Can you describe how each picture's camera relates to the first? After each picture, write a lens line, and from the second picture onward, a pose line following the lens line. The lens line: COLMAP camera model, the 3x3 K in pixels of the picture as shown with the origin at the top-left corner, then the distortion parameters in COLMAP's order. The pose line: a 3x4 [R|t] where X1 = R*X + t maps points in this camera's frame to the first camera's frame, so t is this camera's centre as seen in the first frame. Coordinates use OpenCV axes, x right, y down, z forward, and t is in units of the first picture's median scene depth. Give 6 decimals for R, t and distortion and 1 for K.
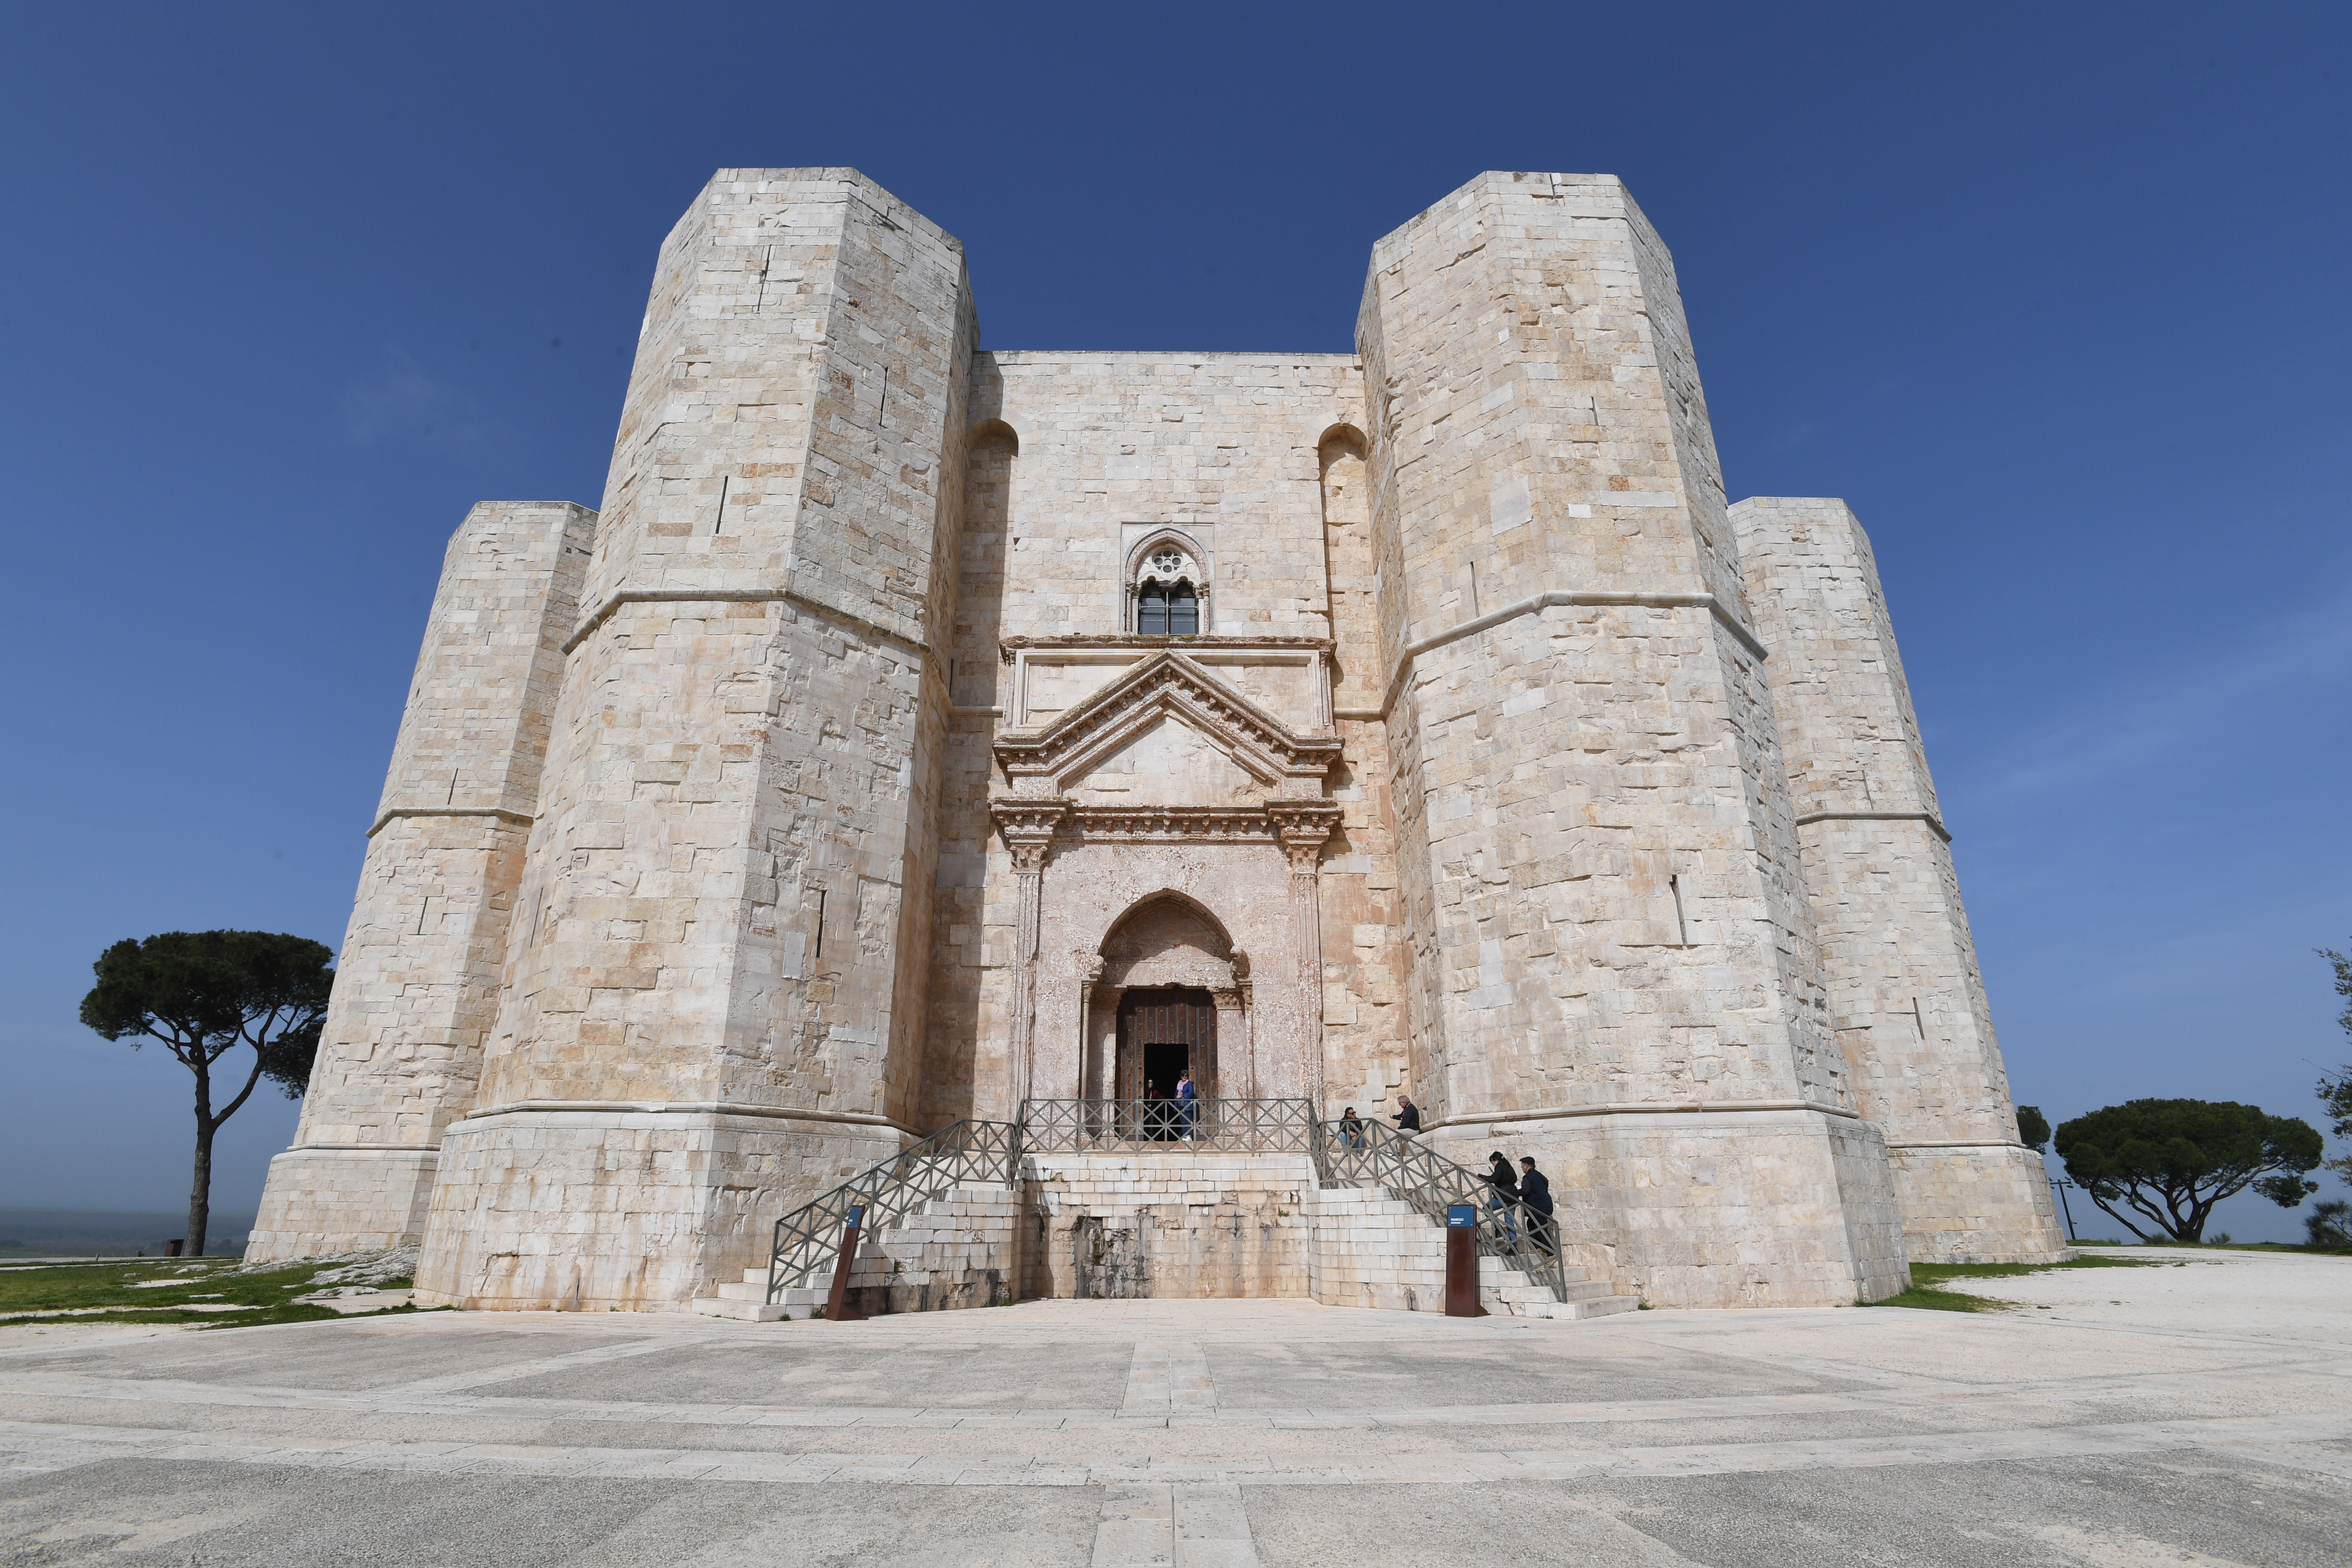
lens RADIAL K [[1138.5, 0, 1176.0], [0, 1138.5, 784.0], [0, 0, 1]] dist [-0.062971, 0.023563]
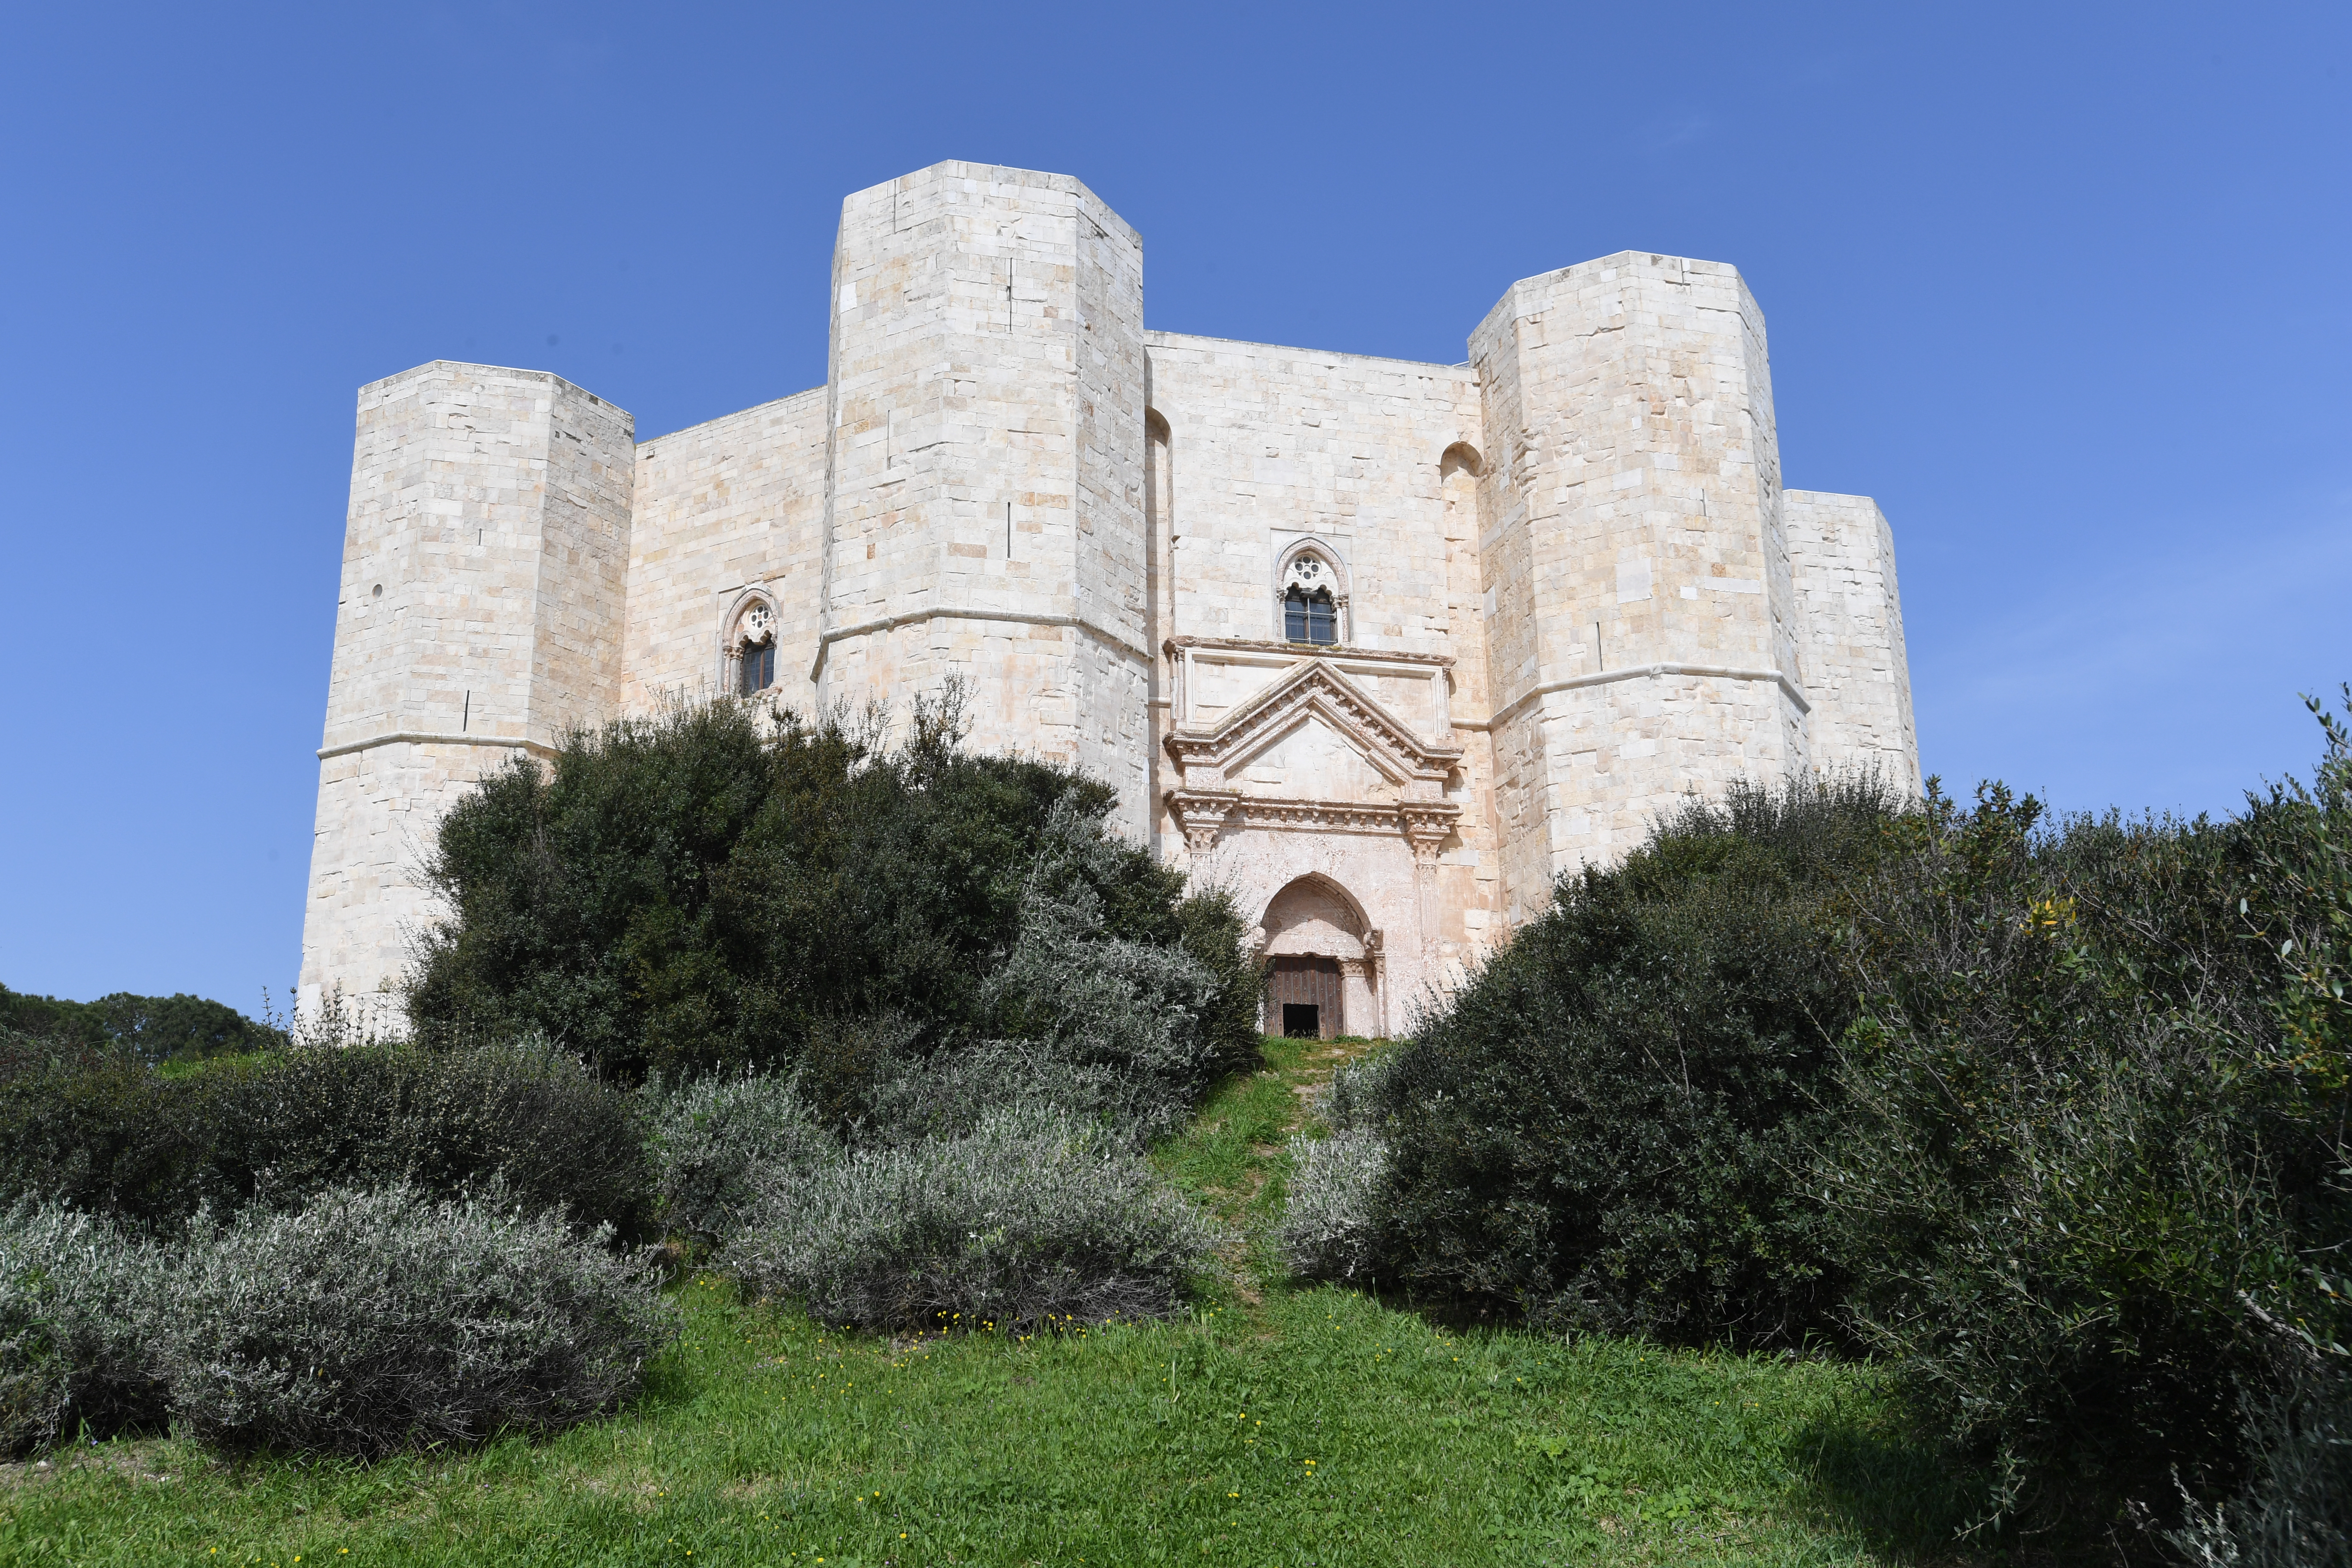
lens RADIAL K [[1988.2, 0, 1176.0], [0, 1988.2, 784.0], [0, 0, 1]] dist [0.041636, -0.006320]
pose [[0.968545, 0.053804, 0.242951, -0.631736], [-0.076584, 0.993407, 0.085308, -0.156504], [-0.236759, -0.101231, 0.966280, -0.900663]]
